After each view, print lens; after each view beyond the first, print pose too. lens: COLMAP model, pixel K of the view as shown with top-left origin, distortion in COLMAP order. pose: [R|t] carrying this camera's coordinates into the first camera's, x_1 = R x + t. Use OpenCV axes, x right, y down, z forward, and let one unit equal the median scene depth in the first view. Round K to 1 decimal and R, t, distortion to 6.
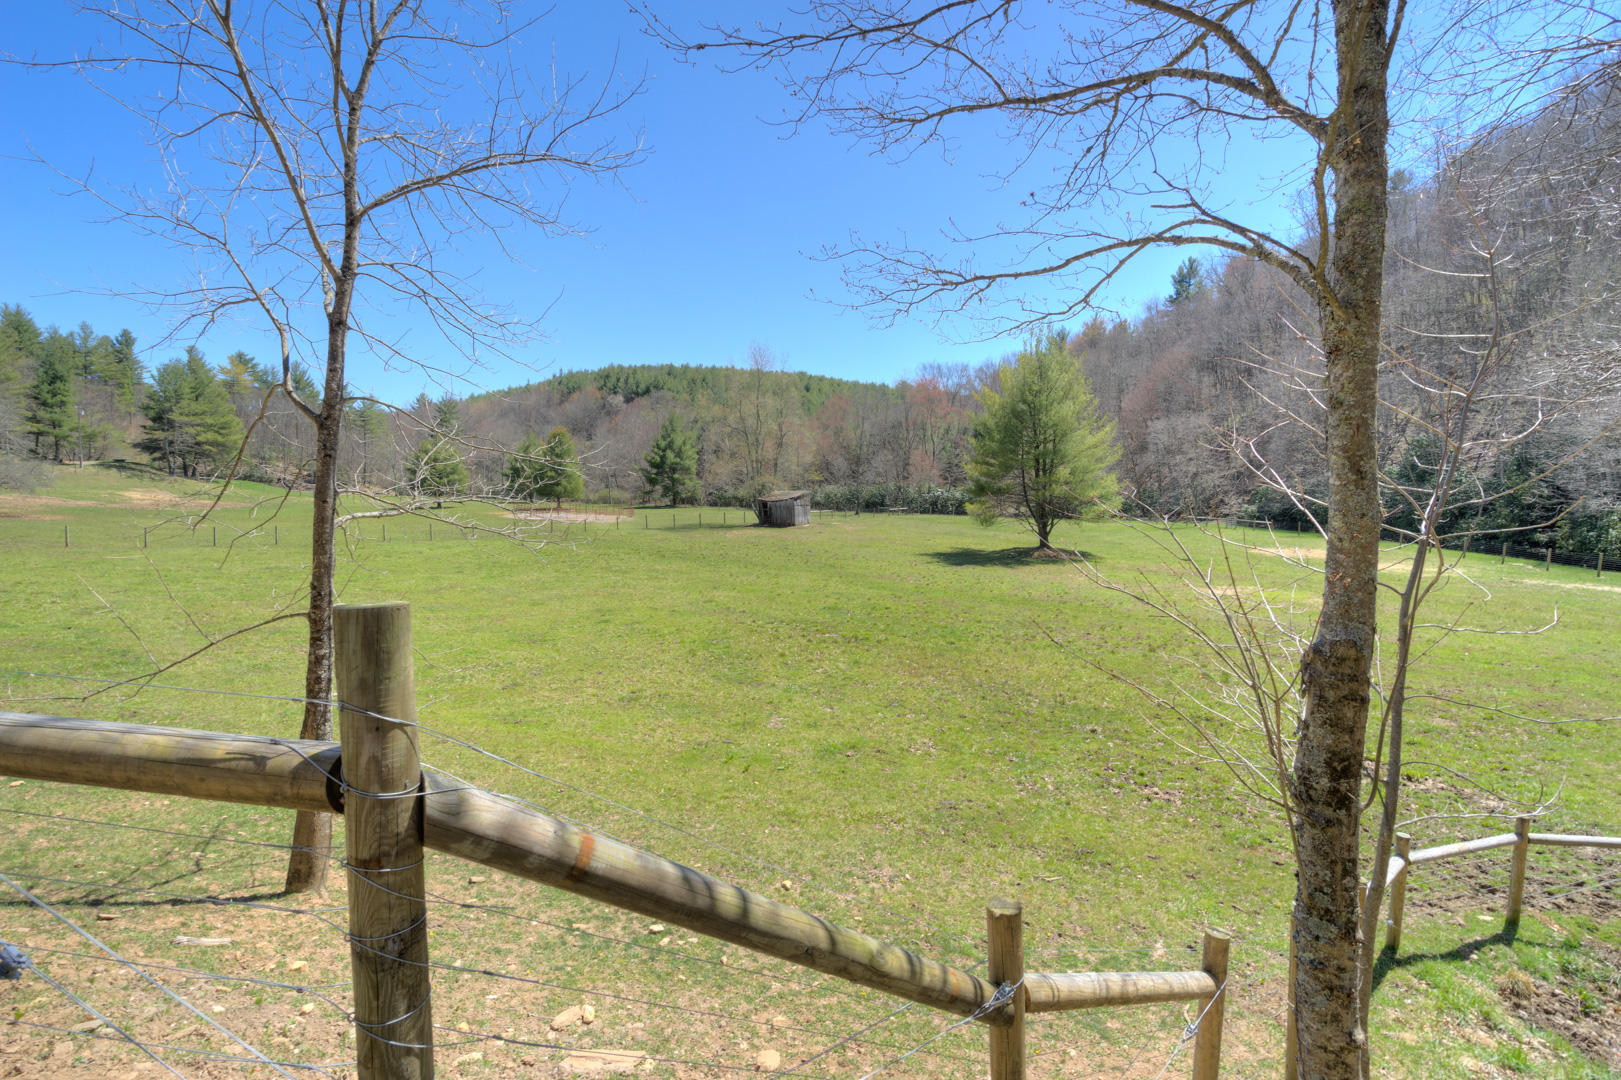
lens RADIAL K [[735.5, 0, 810.5], [0, 735.5, 540.0], [0, 0, 1]] dist [0.000053, 0.000963]
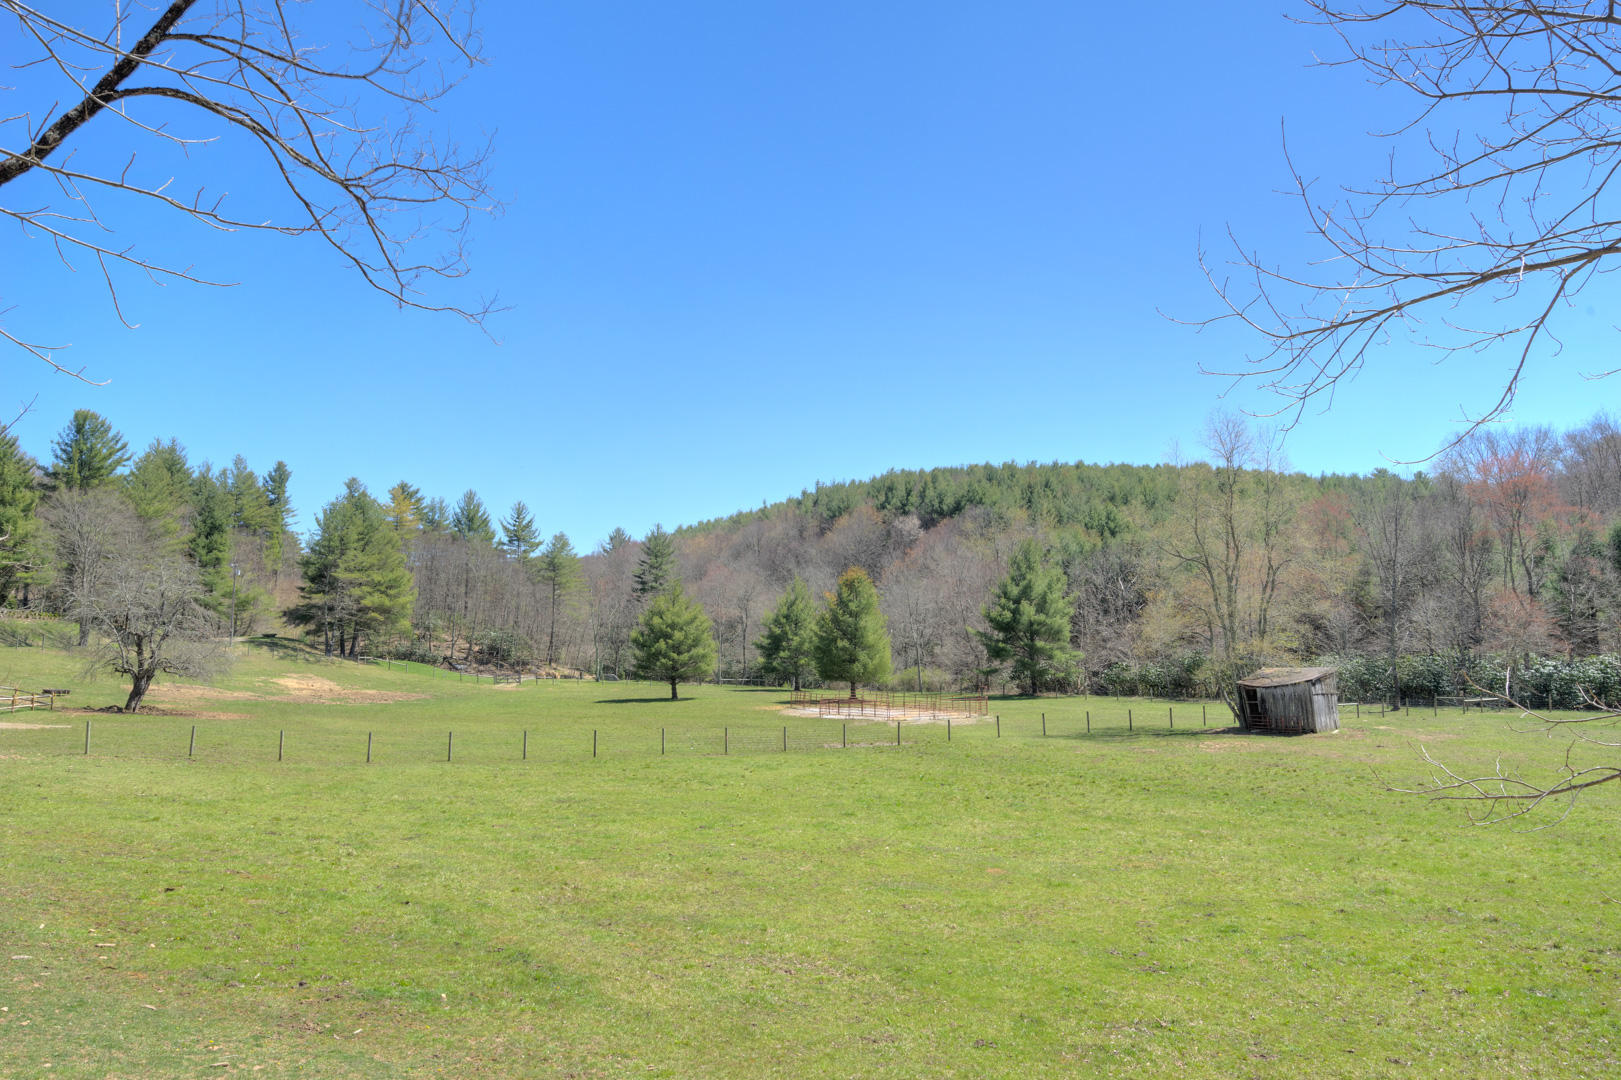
lens RADIAL K [[1211.5, 0, 810.5], [0, 1211.5, 540.0], [0, 0, 1]] dist [0.004348, -0.002164]
pose [[0.953367, -0.042104, -0.298861, -0.061034], [-0.009626, 0.985475, -0.169545, -0.002292], [0.301659, 0.164516, 0.939115, 0.014134]]
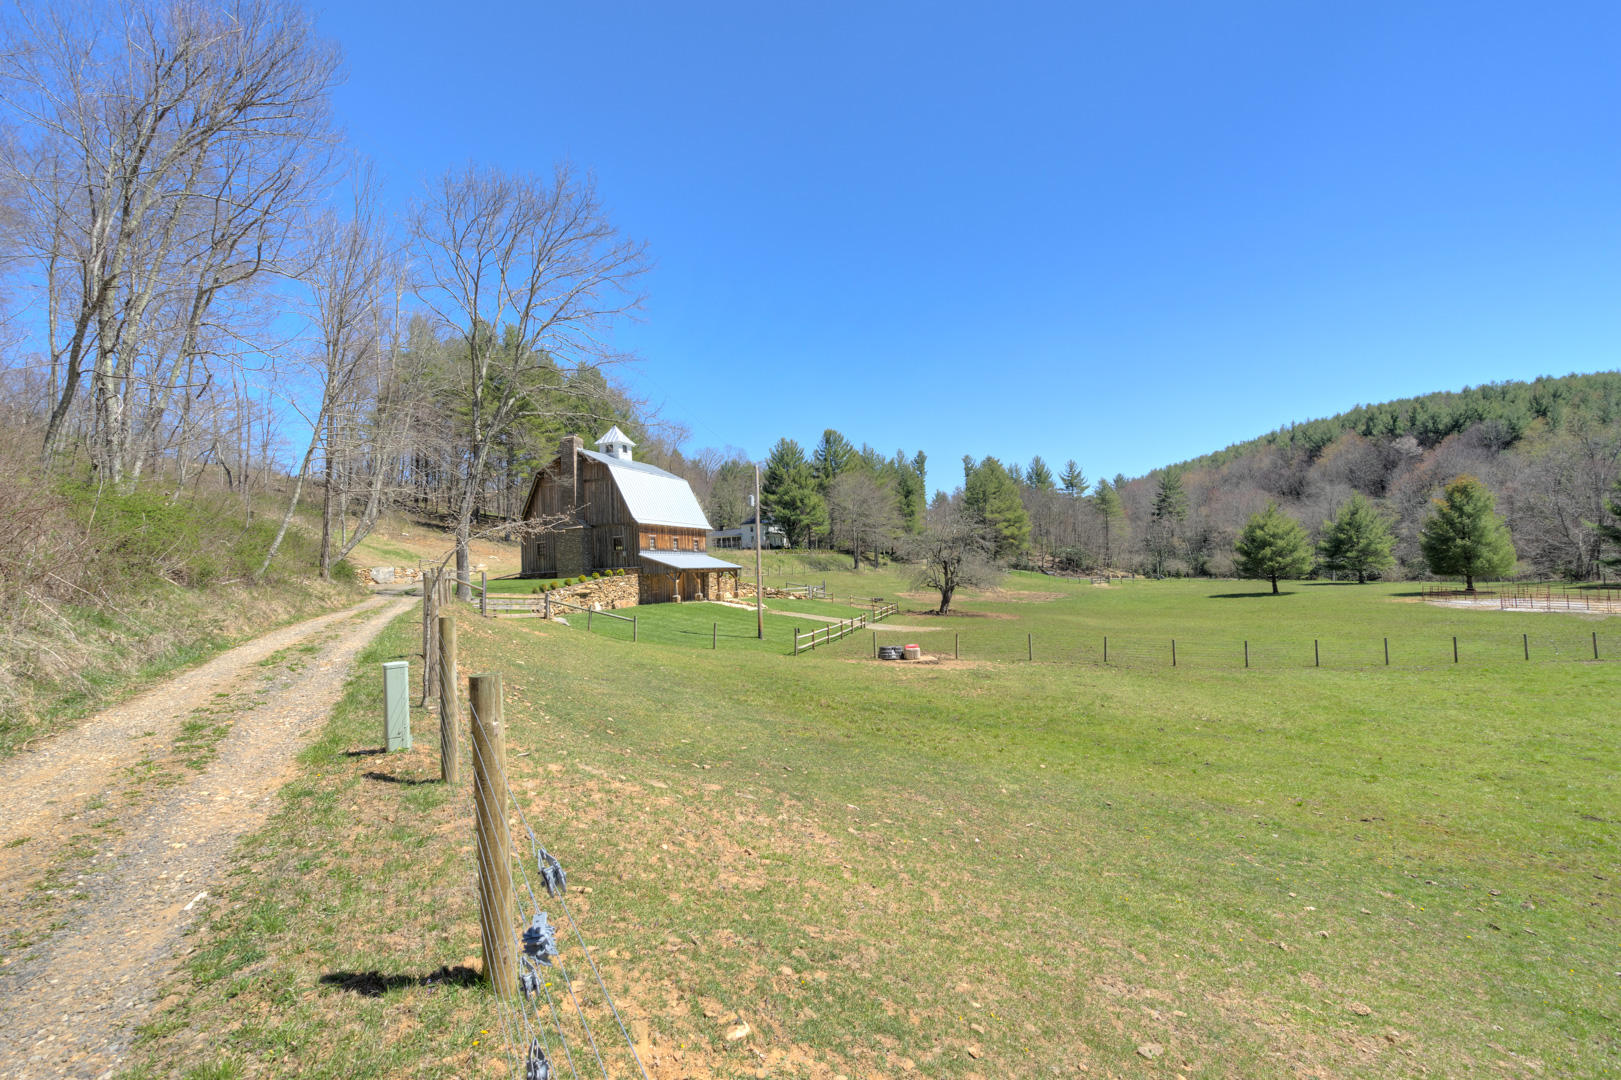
lens RADIAL K [[735.5, 0, 810.5], [0, 735.5, 540.0], [0, 0, 1]] dist [0.000053, 0.000963]
pose [[0.684335, -0.071417, -0.725662, -0.235204], [-0.005405, 0.994668, -0.102989, -0.014395], [0.729148, 0.074401, 0.680300, 0.056976]]
